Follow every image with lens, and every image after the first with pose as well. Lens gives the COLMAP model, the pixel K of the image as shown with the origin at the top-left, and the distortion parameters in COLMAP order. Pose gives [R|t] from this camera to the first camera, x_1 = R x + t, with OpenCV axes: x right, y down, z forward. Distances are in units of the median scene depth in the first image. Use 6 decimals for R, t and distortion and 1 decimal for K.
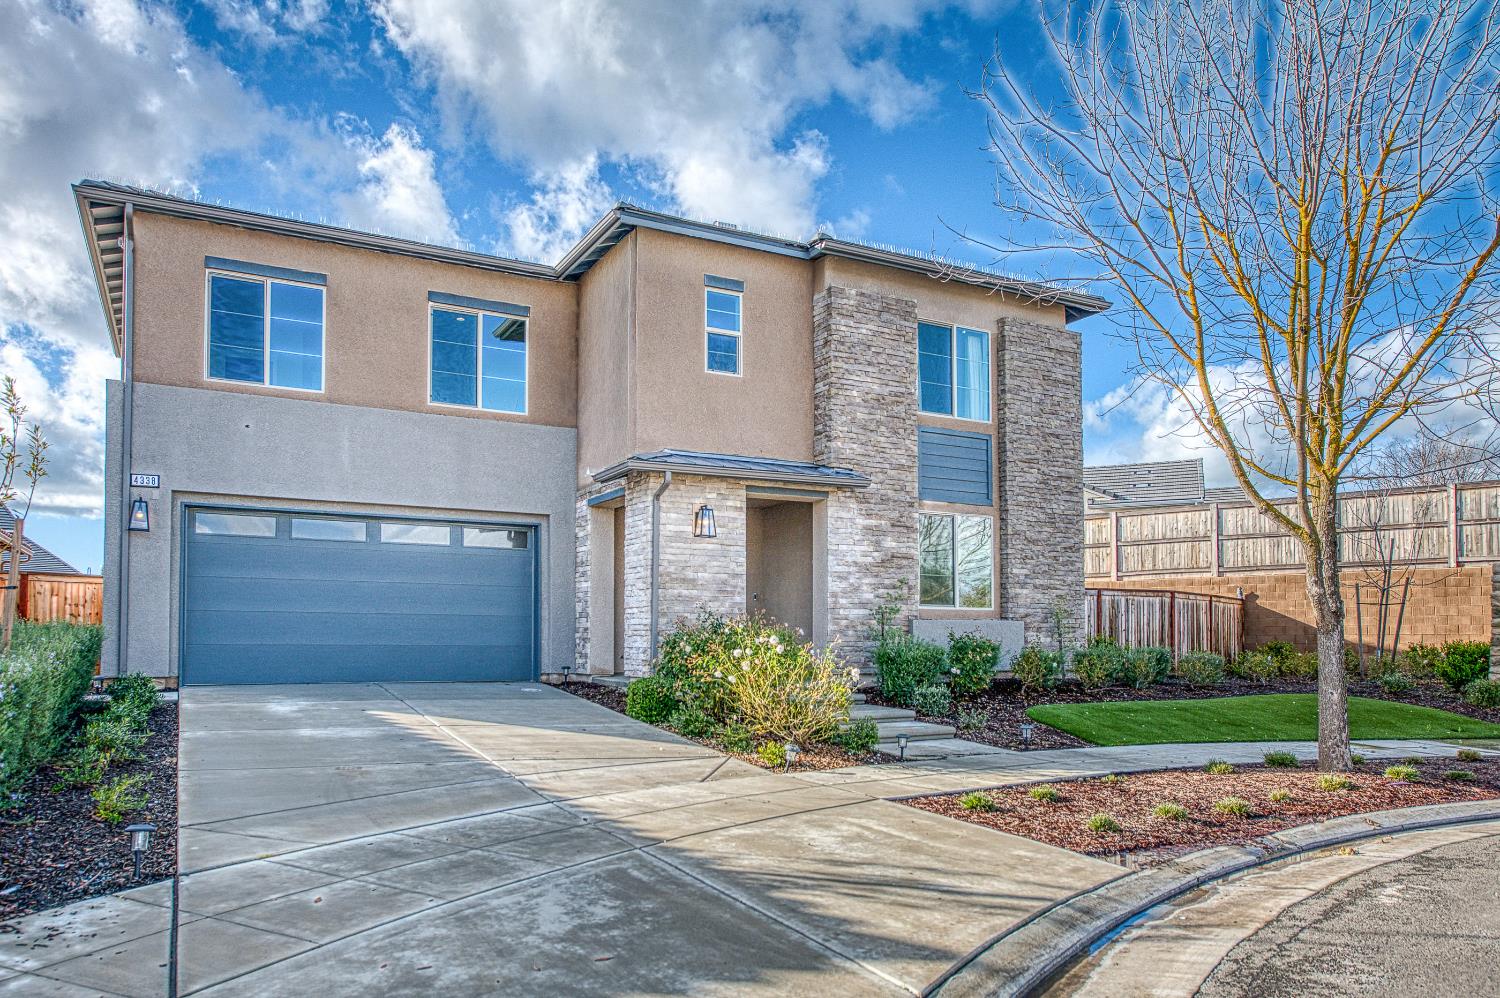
lens RADIAL K [[1024.3, 0, 714.9], [0, 1024.3, 595.3], [0, 0, 1]] dist [-0.005818, 0.006302]
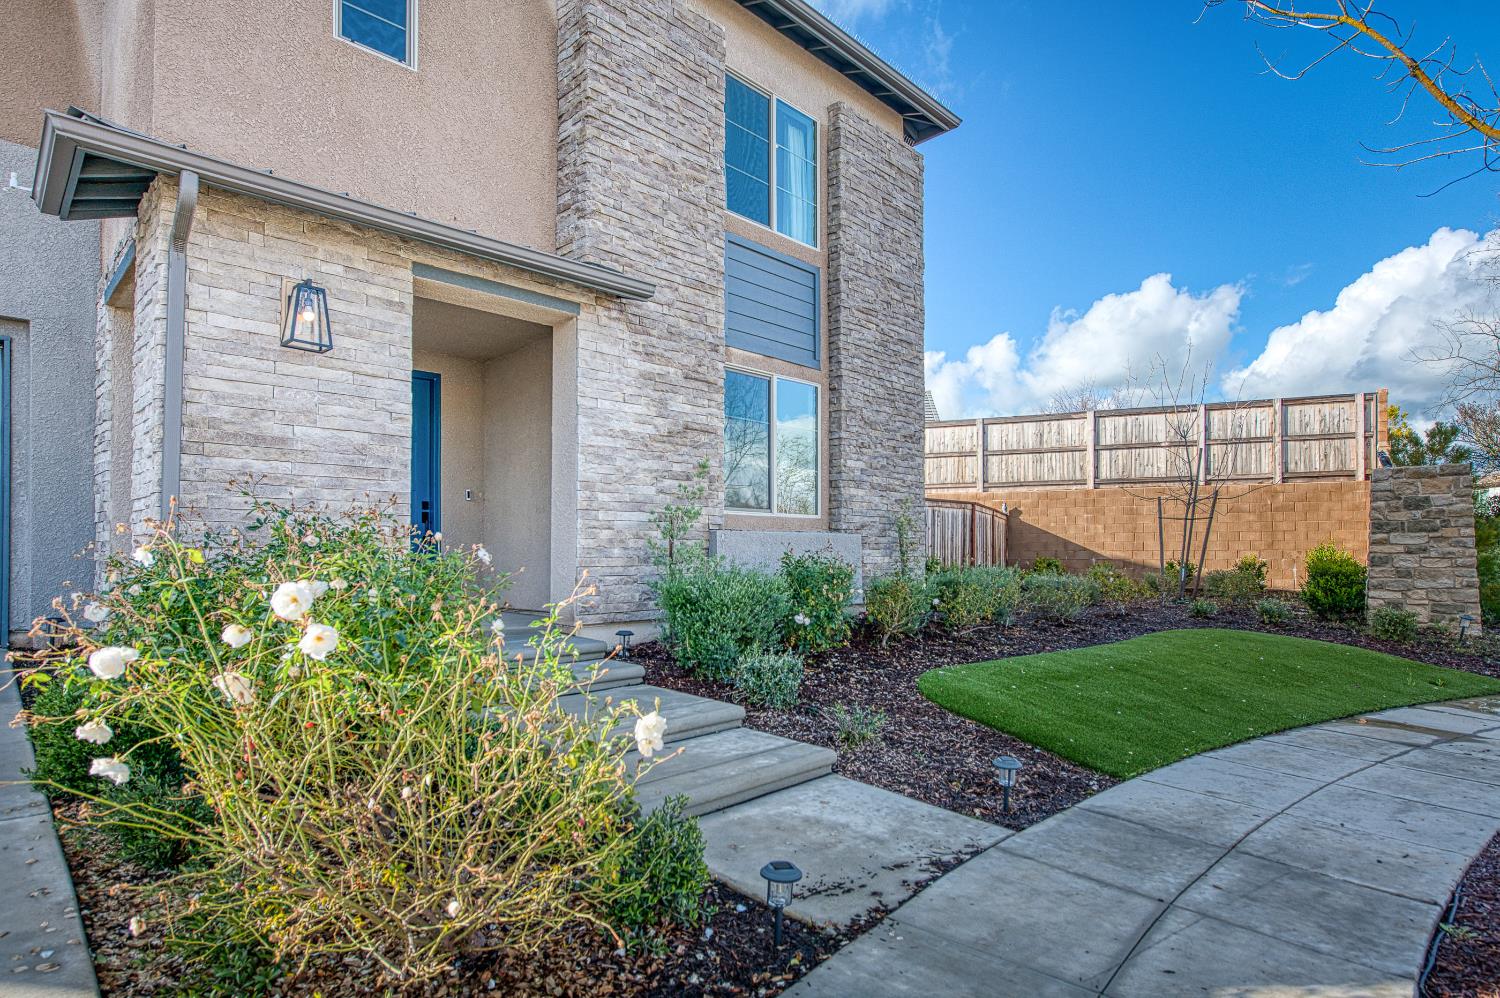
lens RADIAL K [[788.4, 0, 741.1], [0, 788.4, 538.6], [0, 0, 1]] dist [-0.001207, -0.000477]
pose [[0.956599, 0.004391, 0.291376, 0.068120], [-0.012530, 0.999582, 0.026072, 0.016213], [-0.291139, -0.028591, 0.956253, 0.539971]]
